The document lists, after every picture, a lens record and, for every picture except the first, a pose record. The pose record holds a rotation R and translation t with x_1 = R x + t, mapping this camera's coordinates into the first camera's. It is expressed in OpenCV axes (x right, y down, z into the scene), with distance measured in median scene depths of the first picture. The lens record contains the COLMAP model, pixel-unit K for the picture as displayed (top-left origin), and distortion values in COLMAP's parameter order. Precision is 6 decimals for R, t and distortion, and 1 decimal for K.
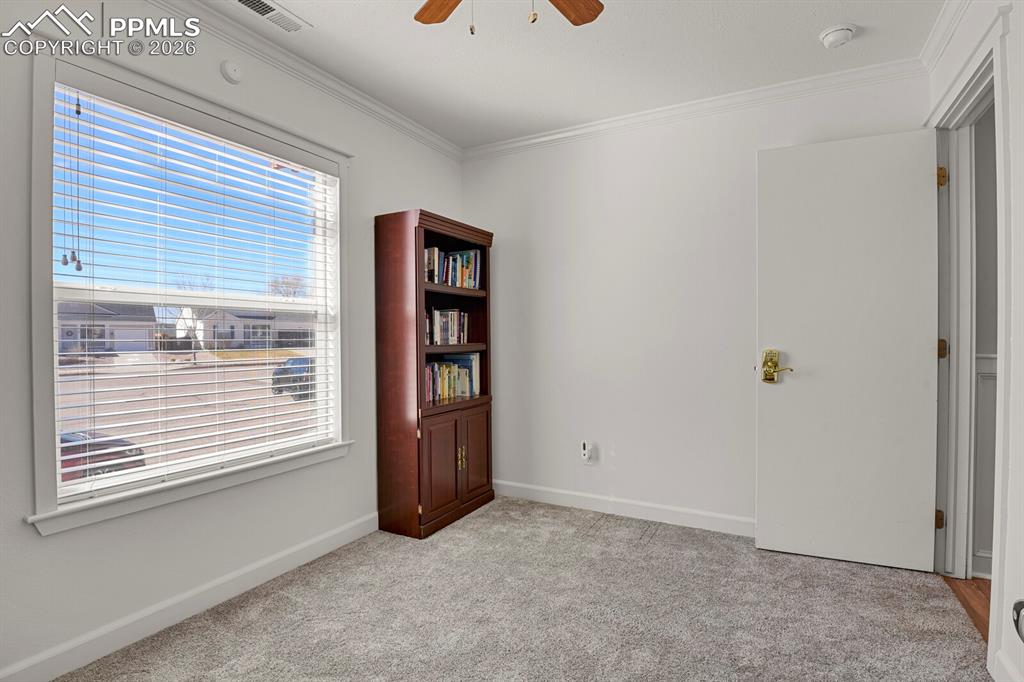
lens RADIAL K [[500.3, 0, 522.0], [0, 500.3, 340.8], [0, 0, 1]] dist [-0.025760, -0.001422]
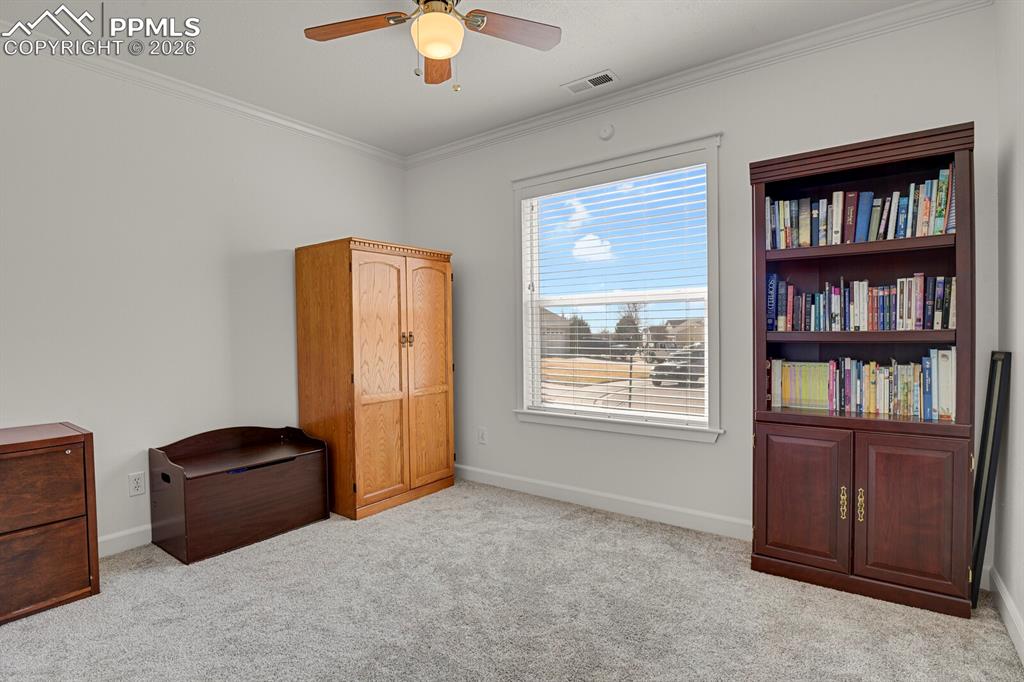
lens RADIAL K [[500.3, 0, 522.0], [0, 500.3, 340.8], [0, 0, 1]] dist [-0.025760, -0.001422]
pose [[-0.143060, 0.010575, -0.989657, 0.564725], [-0.007075, 0.999906, 0.011707, 0.015967], [0.989689, 0.008676, -0.142972, 0.642858]]
